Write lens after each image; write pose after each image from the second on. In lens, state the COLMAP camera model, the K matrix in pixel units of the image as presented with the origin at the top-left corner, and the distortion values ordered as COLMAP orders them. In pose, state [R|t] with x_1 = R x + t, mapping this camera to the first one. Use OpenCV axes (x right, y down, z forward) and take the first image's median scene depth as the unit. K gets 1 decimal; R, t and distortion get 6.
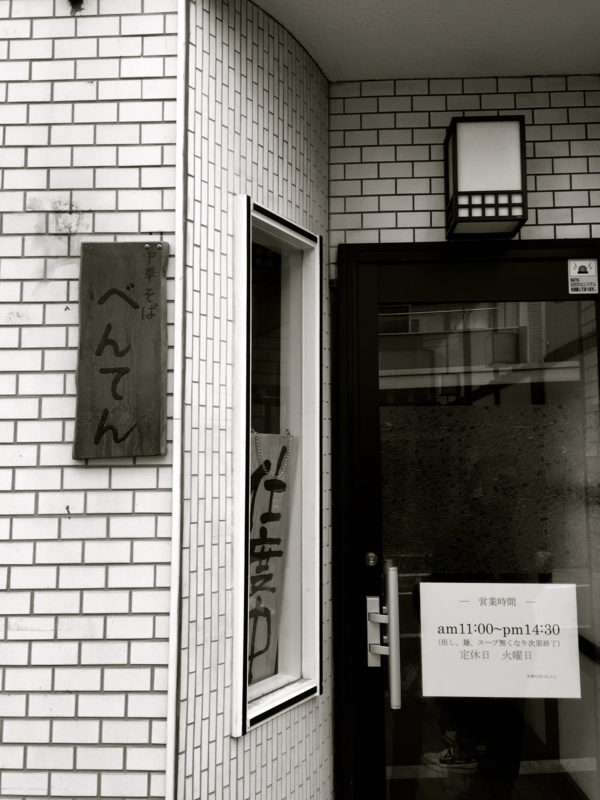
lens RADIAL K [[683.9, 0, 300.0], [0, 683.9, 400.0], [0, 0, 1]] dist [0.005254, 0.003617]
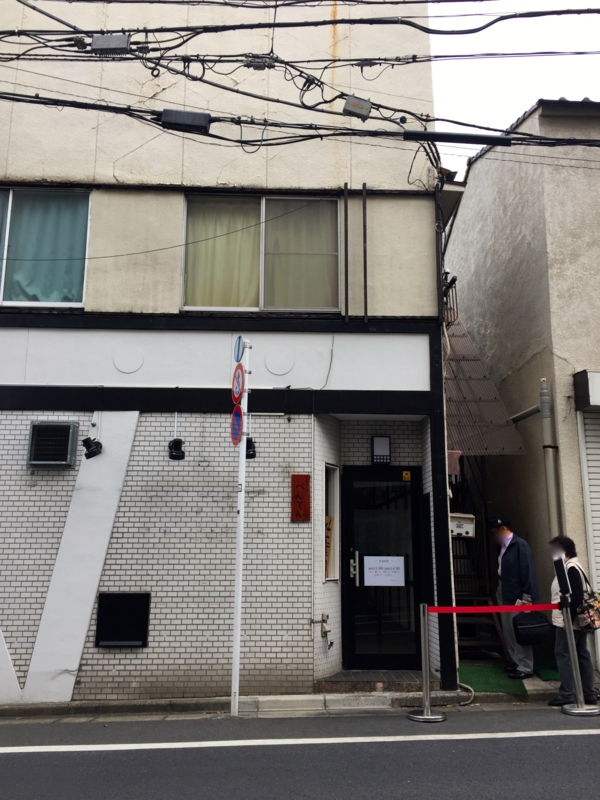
lens RADIAL K [[683.9, 0, 300.0], [0, 683.9, 400.0], [0, 0, 1]] dist [0.005254, 0.003617]
pose [[0.997749, 0.023560, 0.062790, -0.544875], [-0.015714, 0.992326, -0.122649, -0.154153], [-0.065198, 0.121386, 0.990462, -3.537152]]
